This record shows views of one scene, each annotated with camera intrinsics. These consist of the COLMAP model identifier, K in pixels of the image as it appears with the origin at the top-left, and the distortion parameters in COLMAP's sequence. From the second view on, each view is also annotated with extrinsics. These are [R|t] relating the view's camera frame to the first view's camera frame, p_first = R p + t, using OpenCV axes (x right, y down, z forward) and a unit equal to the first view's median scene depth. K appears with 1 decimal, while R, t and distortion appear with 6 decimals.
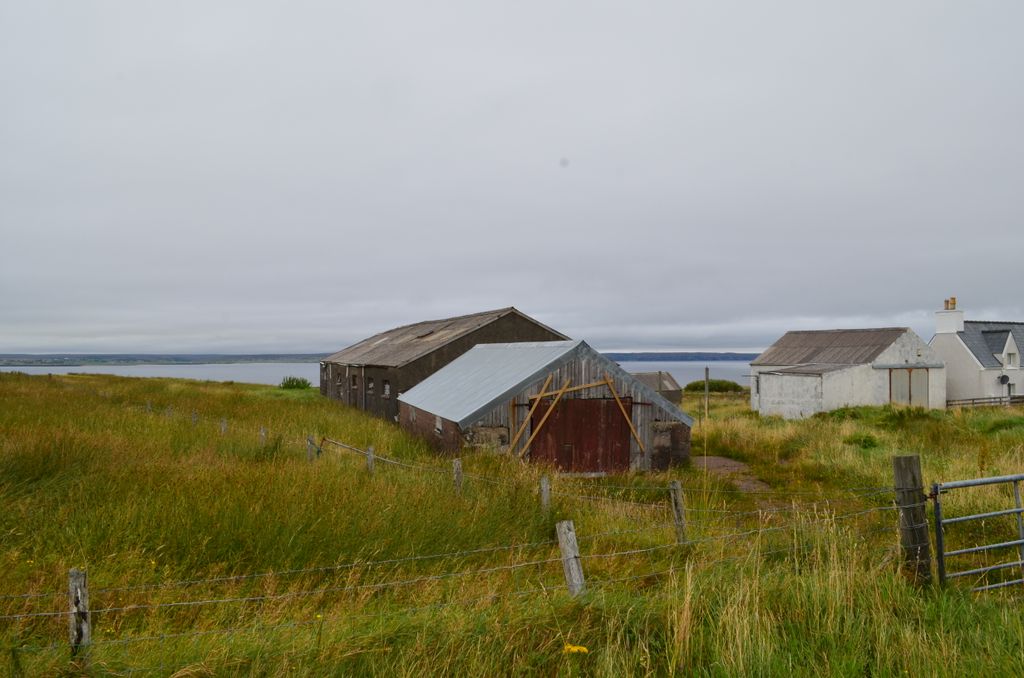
lens RADIAL K [[871.5, 0, 512.7], [0, 871.5, 336.0], [0, 0, 1]] dist [-0.090455, -0.008511]
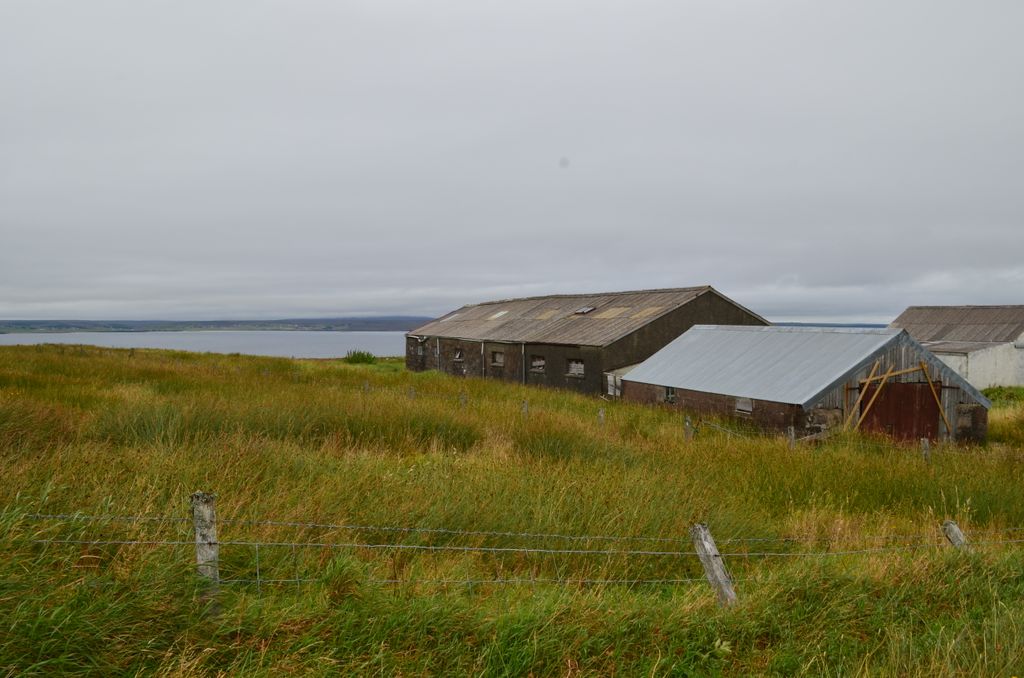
lens RADIAL K [[1015.1, 0, 502.5], [0, 1015.1, 345.7], [0, 0, 1]] dist [-0.082677, 0.000000]
pose [[0.999454, 0.005686, 0.032551, -0.251327], [-0.007189, 0.998905, 0.046238, -0.015524], [-0.032252, -0.046447, 0.998400, -0.124758]]
